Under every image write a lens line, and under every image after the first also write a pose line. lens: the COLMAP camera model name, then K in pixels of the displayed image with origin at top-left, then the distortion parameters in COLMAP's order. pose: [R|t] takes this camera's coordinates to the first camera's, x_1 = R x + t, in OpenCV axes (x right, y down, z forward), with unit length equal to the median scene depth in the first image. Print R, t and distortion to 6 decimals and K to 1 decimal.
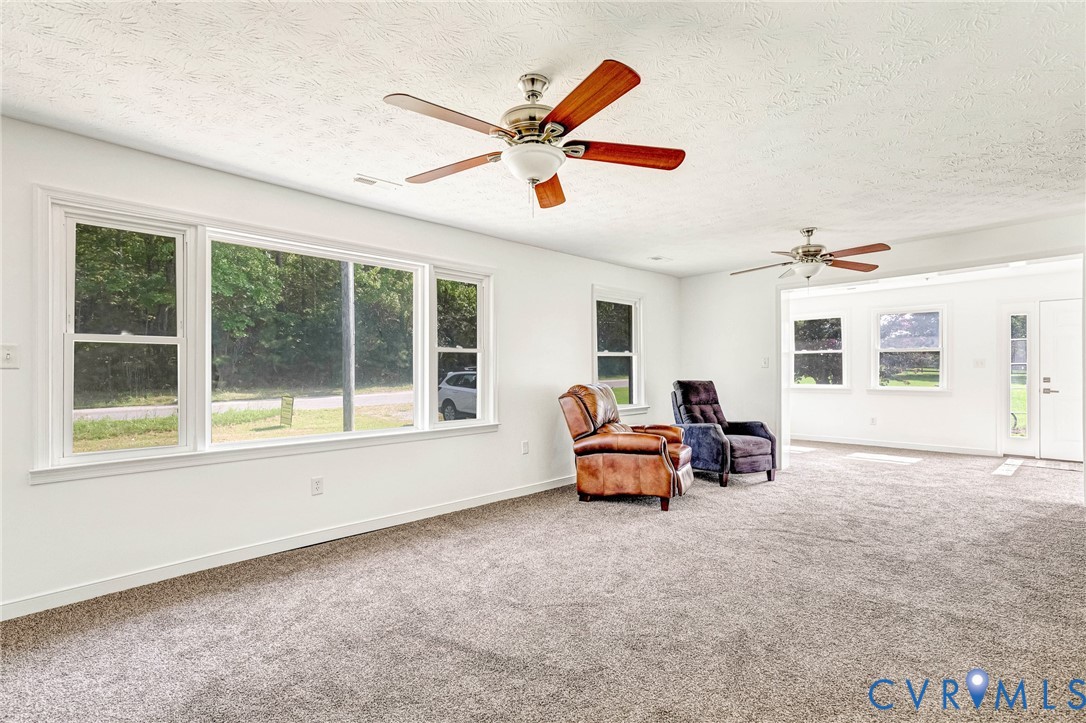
lens RADIAL K [[514.1, 0, 552.1], [0, 514.1, 367.8], [0, 0, 1]] dist [0.012220, -0.002960]
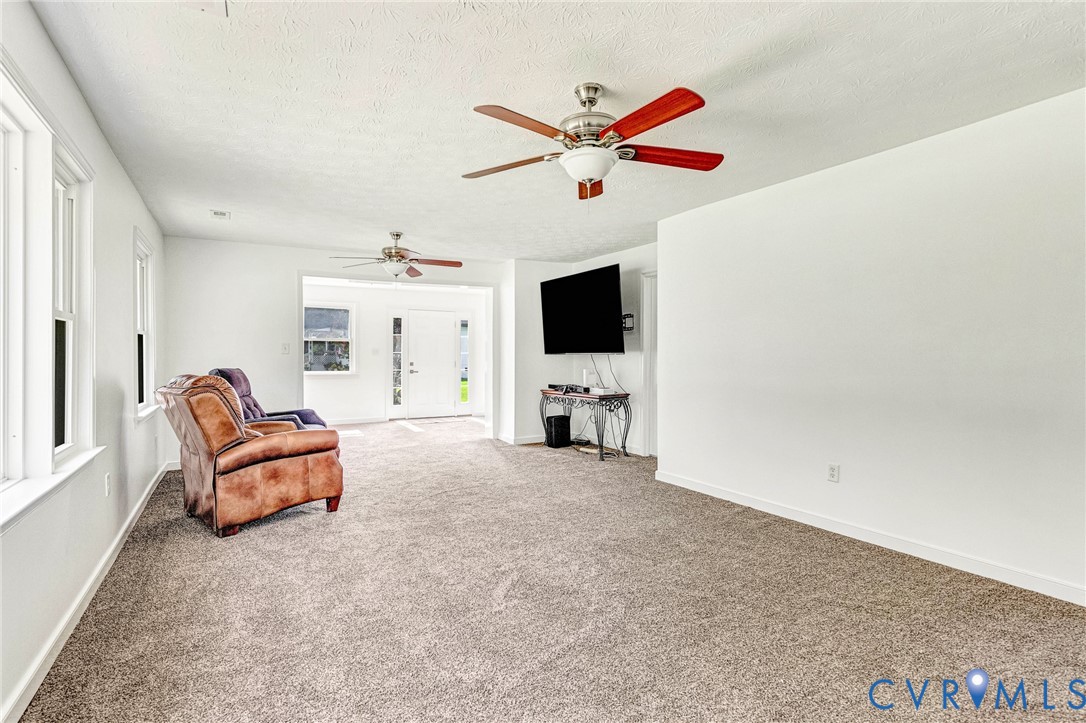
lens RADIAL K [[514.1, 0, 551.1], [0, 514.1, 357.9], [0, 0, 1]] dist [0.012220, -0.002960]
pose [[0.275076, 0.000975, 0.961422, -0.524904], [-0.005987, 0.999982, 0.000699, 0.004892], [-0.961404, -0.005949, 0.275077, 0.369191]]
